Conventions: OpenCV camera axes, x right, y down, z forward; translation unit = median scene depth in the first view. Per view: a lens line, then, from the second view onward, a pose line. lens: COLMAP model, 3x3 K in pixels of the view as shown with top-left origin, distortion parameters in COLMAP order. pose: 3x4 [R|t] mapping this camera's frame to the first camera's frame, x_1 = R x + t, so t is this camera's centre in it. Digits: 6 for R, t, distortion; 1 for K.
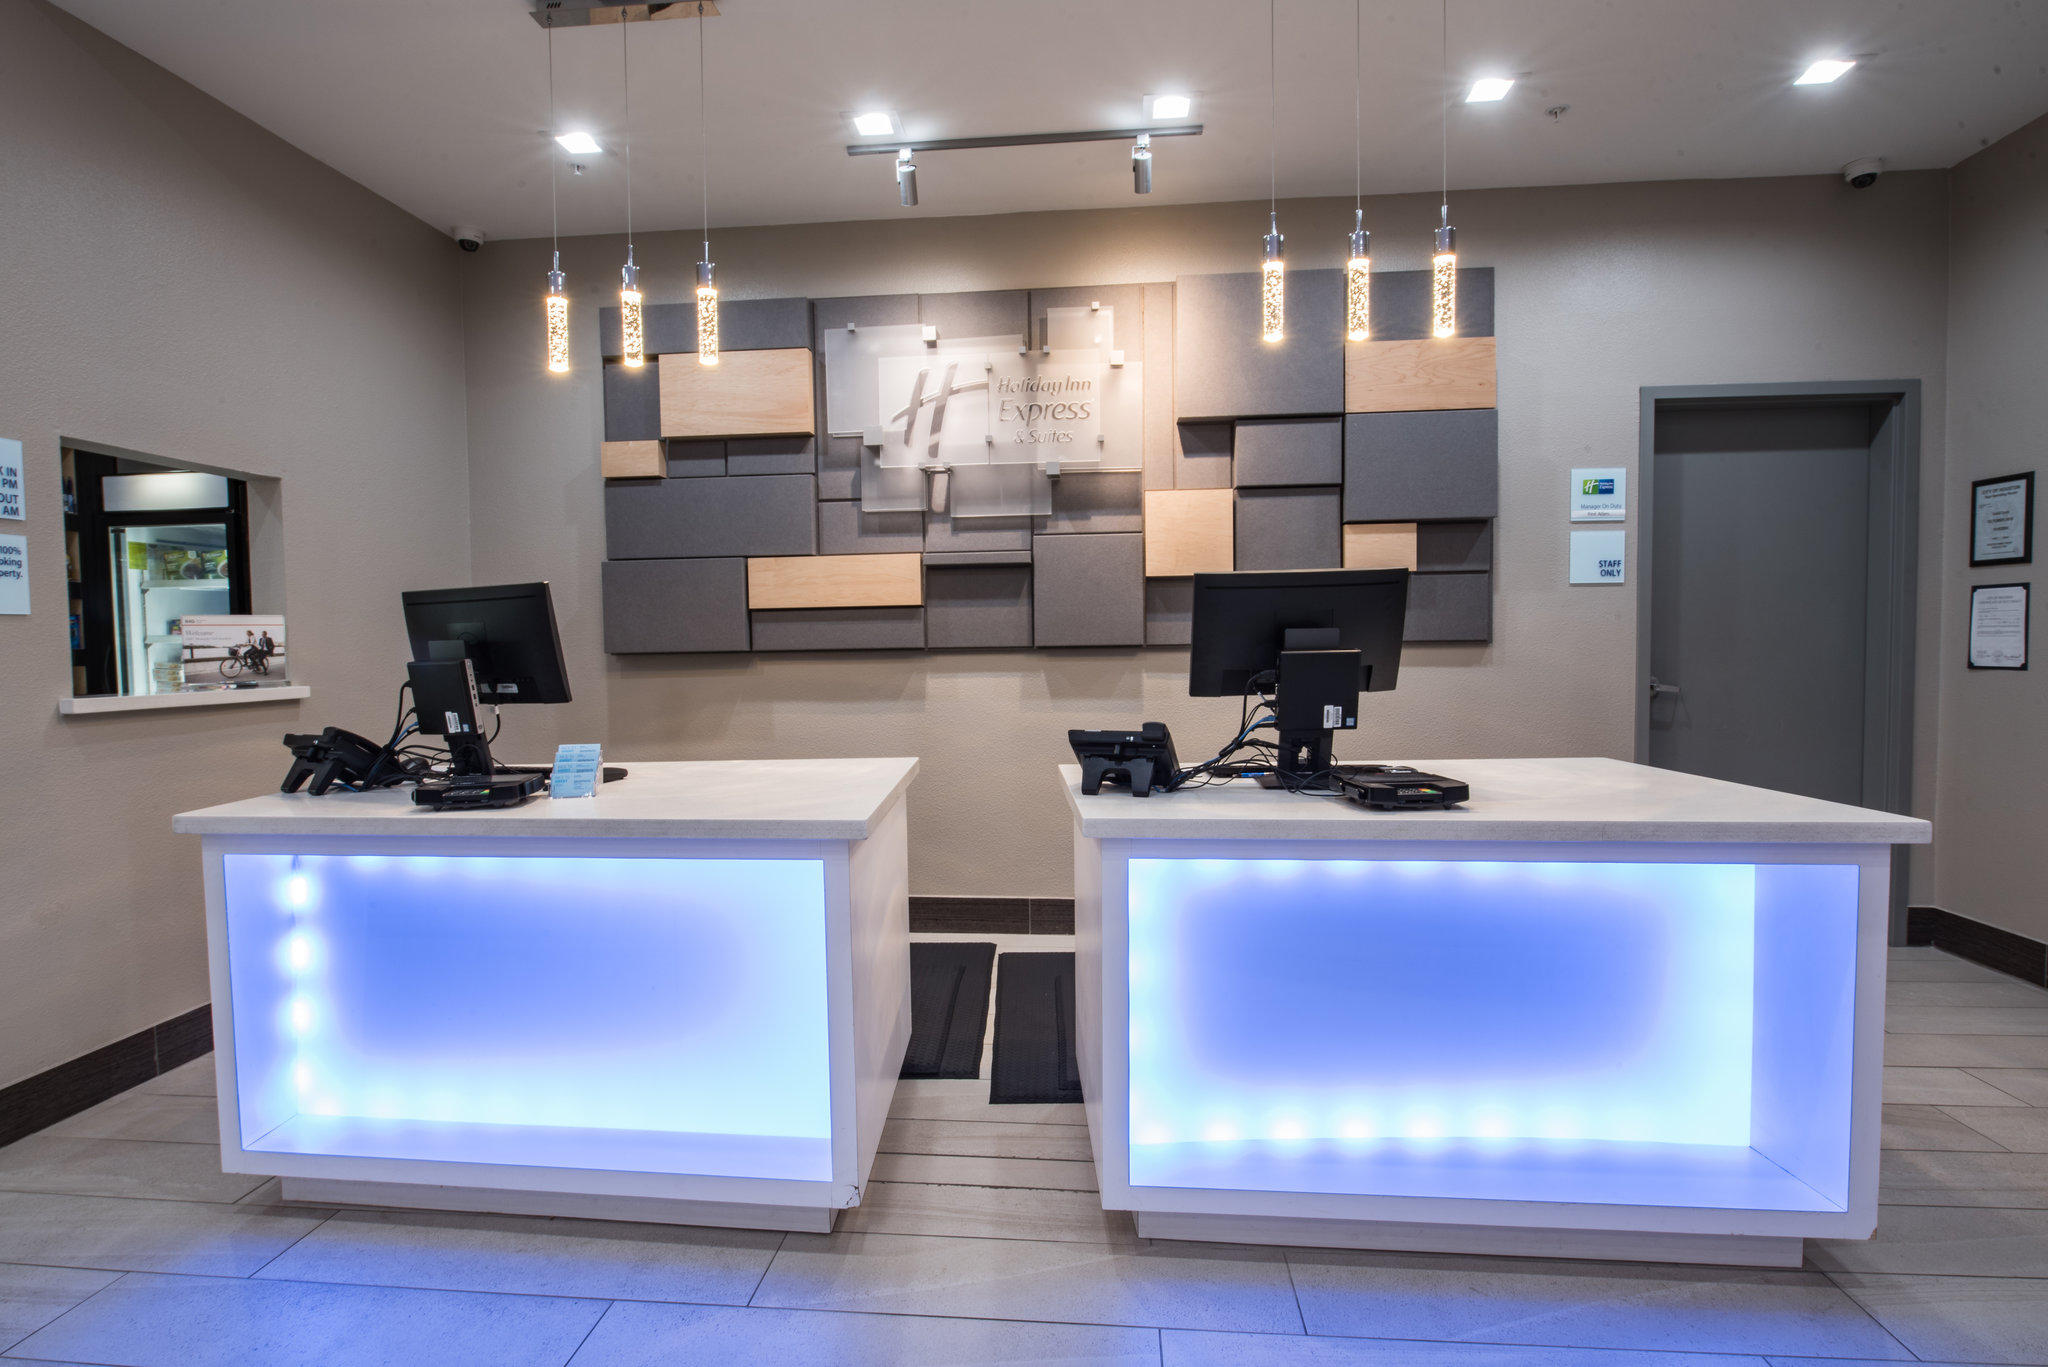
lens RADIAL K [[1009.5, 0, 1024.0], [0, 1009.5, 683.5], [0, 0, 1]] dist [0.000354, -0.008402]
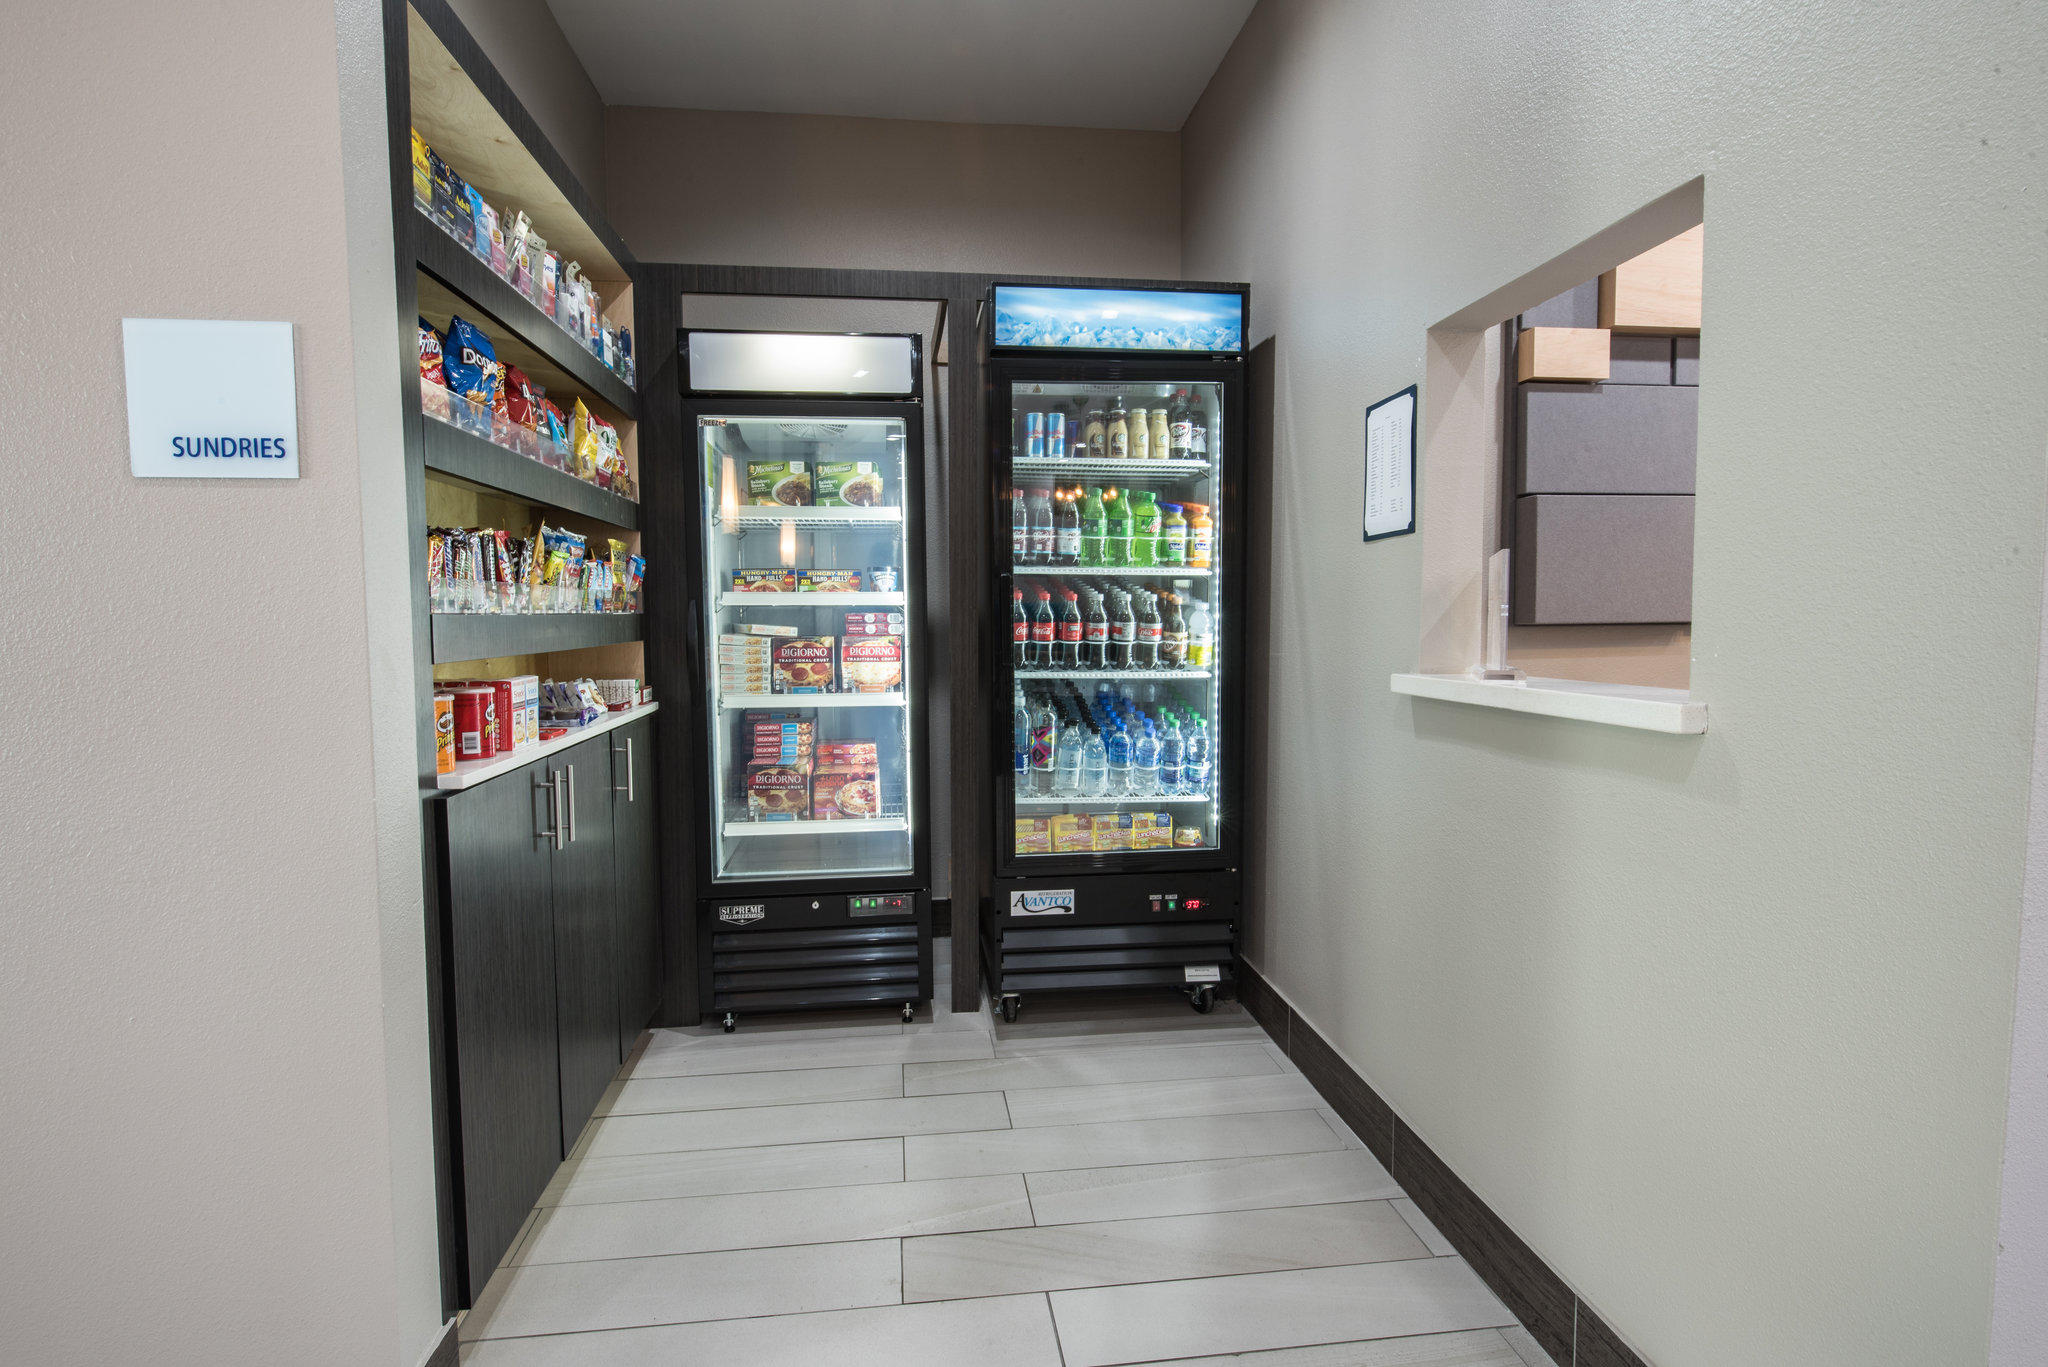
lens RADIAL K [[1029.4, 0, 1018.4], [0, 1029.4, 684.6], [0, 0, 1]] dist [-0.003496, -0.001995]
pose [[0.975714, -0.009555, 0.218838, -0.970909], [0.001988, 0.999393, 0.034772, -0.014989], [-0.219038, -0.033493, 0.975141, 0.383097]]
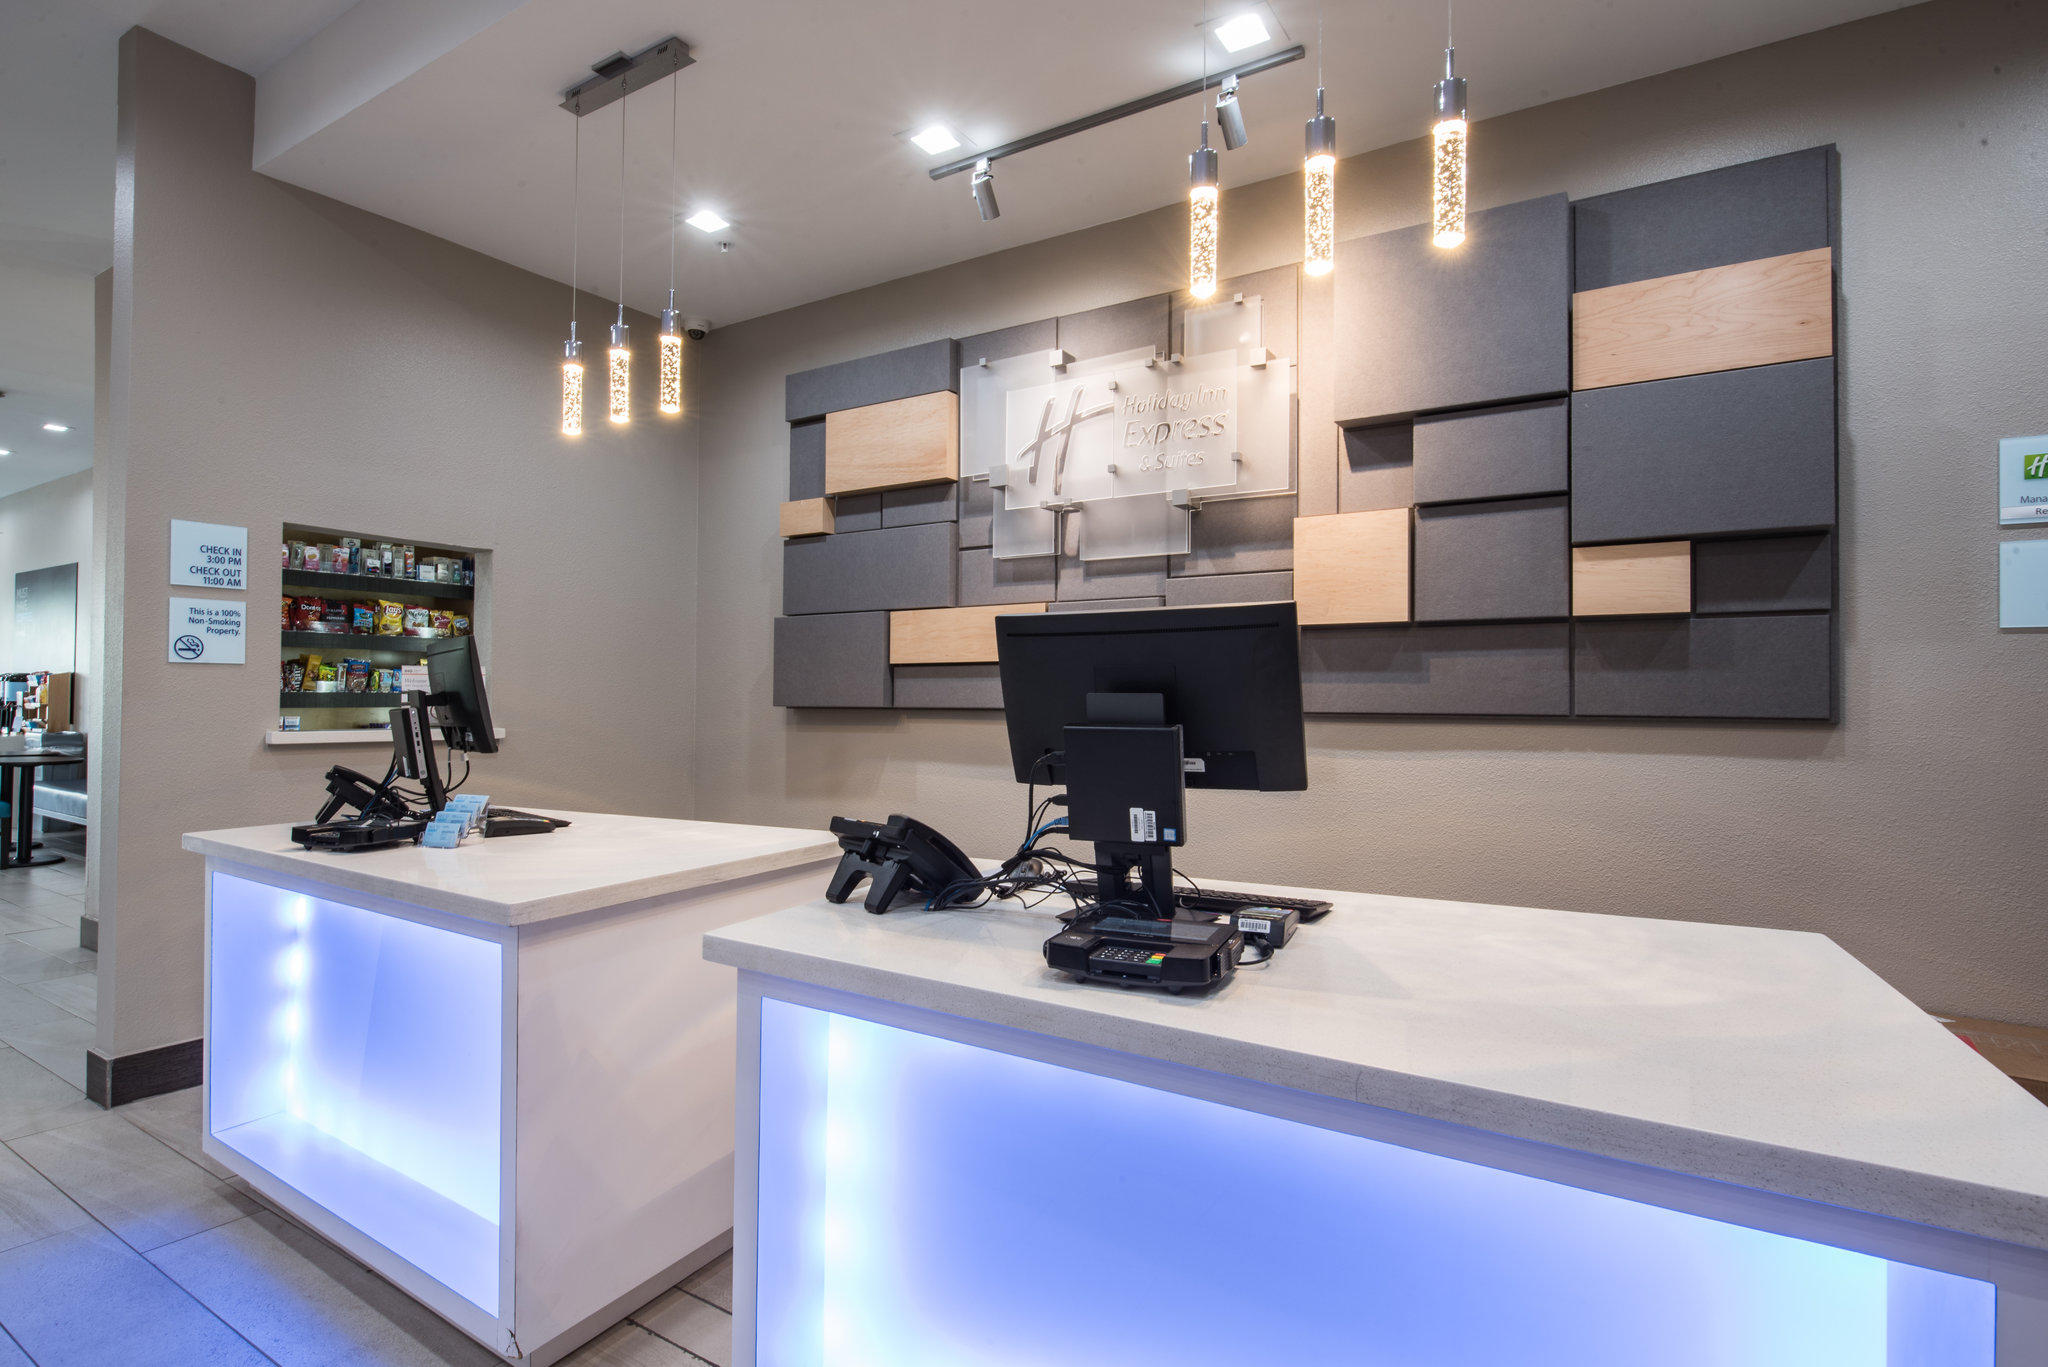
lens RADIAL K [[1029.4, 0, 1018.4], [0, 1029.4, 684.6], [0, 0, 1]] dist [-0.003496, -0.001995]
pose [[0.888370, 0.014040, -0.458914, 0.298125], [-0.040005, 0.998098, -0.046907, -0.013602], [0.457382, 0.060029, 0.887242, 0.192104]]
